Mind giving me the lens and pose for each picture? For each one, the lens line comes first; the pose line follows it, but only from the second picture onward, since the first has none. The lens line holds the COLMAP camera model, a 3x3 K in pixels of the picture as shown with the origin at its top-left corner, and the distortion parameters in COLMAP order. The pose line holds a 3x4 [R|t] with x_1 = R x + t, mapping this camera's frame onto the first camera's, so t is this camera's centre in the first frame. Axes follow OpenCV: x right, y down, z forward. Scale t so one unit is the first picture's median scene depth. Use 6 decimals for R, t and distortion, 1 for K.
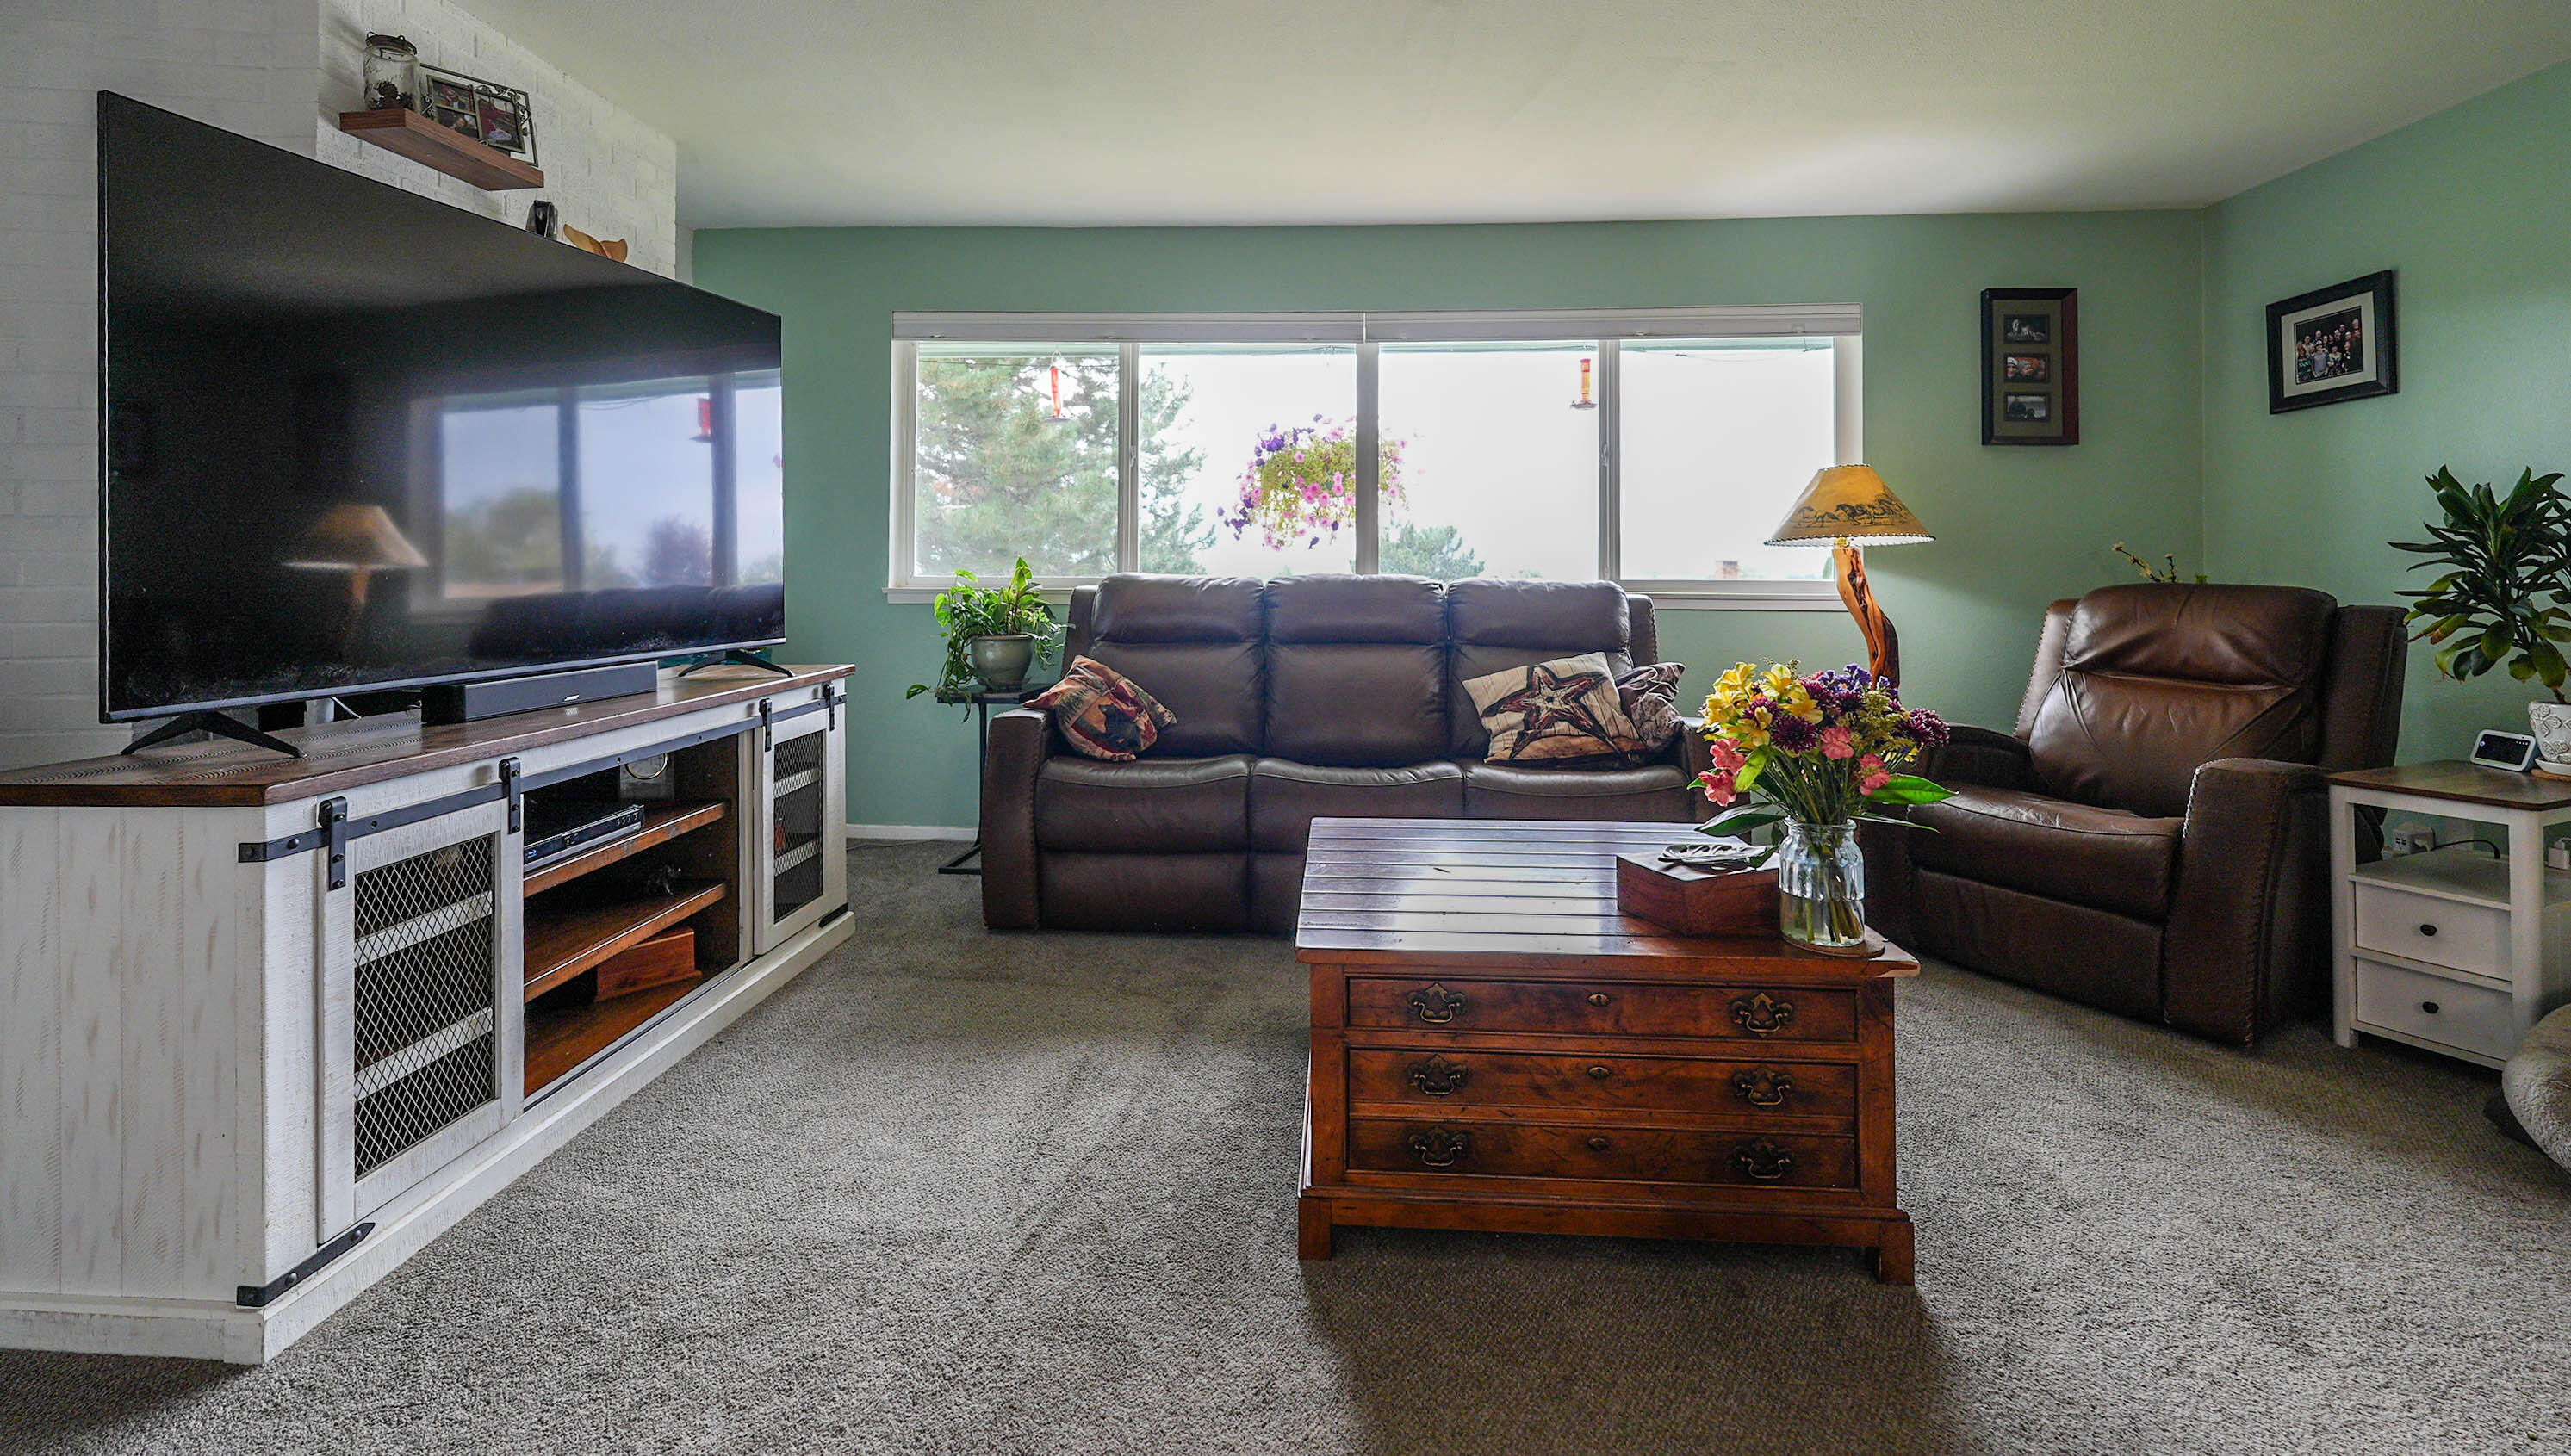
lens RADIAL K [[1159.9, 0, 1272.1], [0, 1159.9, 552.3], [0, 0, 1]] dist [0.001707, 0.000269]
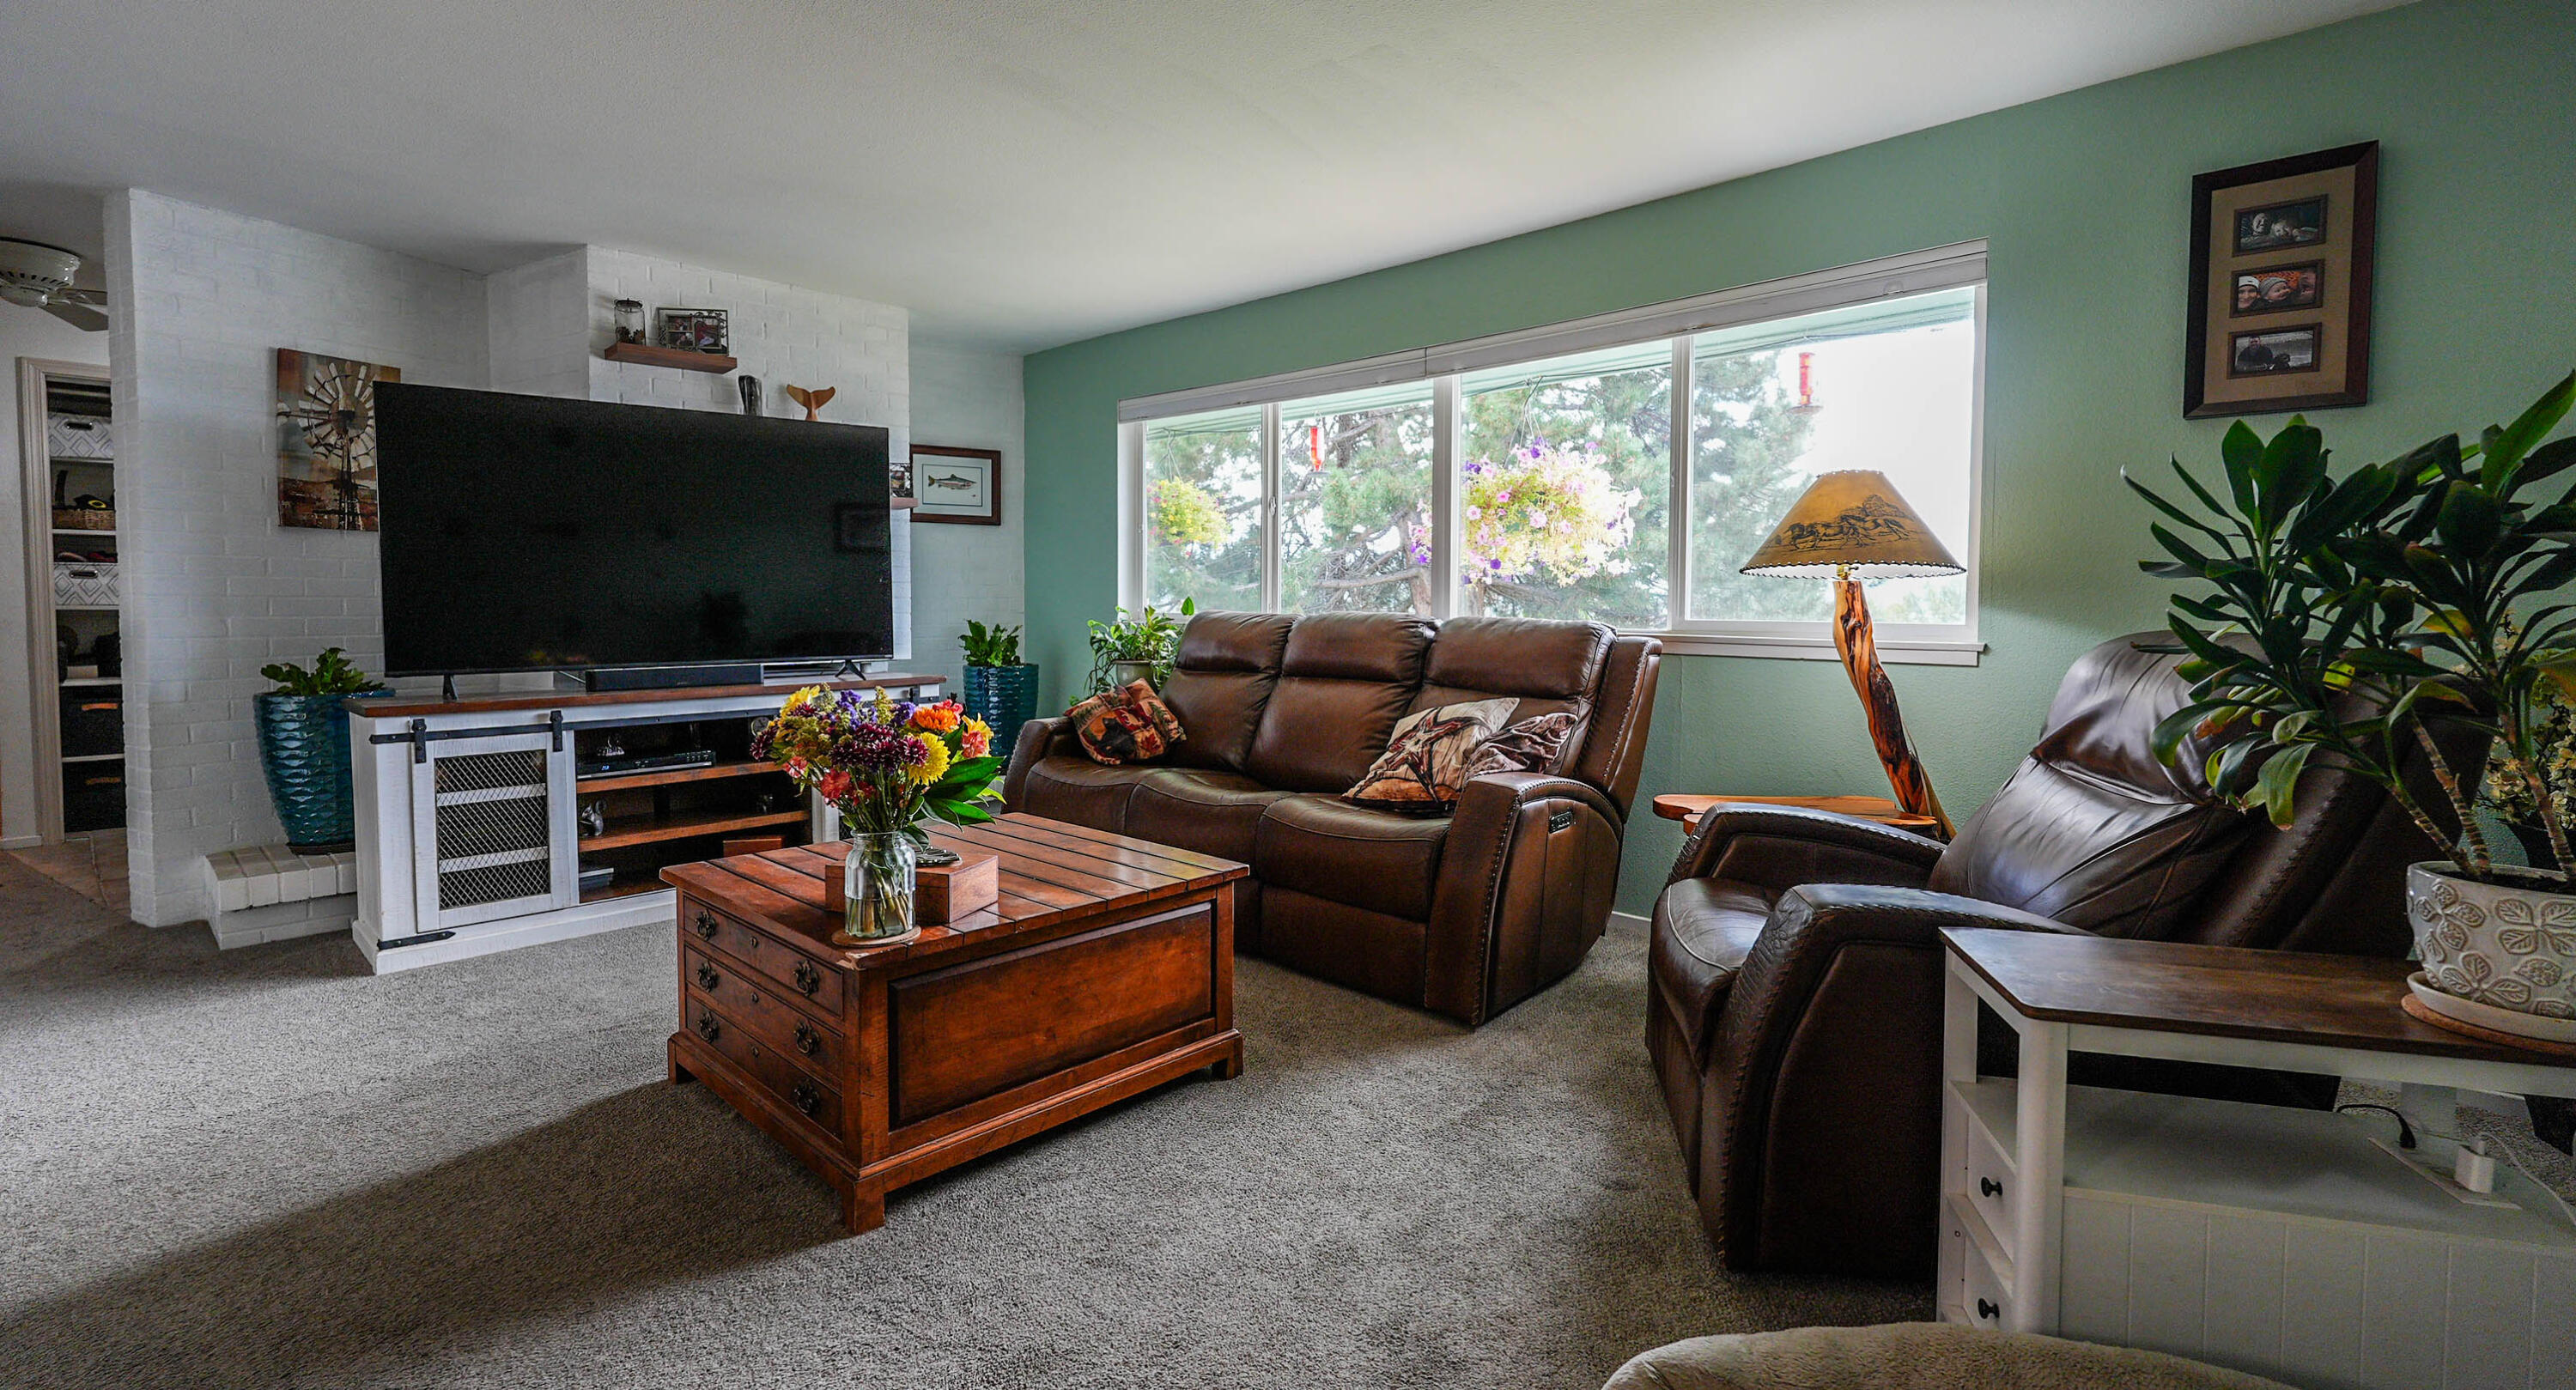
lens RADIAL K [[1133.6, 0, 1288.2], [0, 1133.6, 655.2], [0, 0, 1]] dist [0.001266, 0.000104]
pose [[0.773212, 0.027351, -0.633557, 0.743847], [0.007365, 0.998615, 0.052099, 0.004672], [0.634105, -0.044950, 0.771940, 0.205255]]
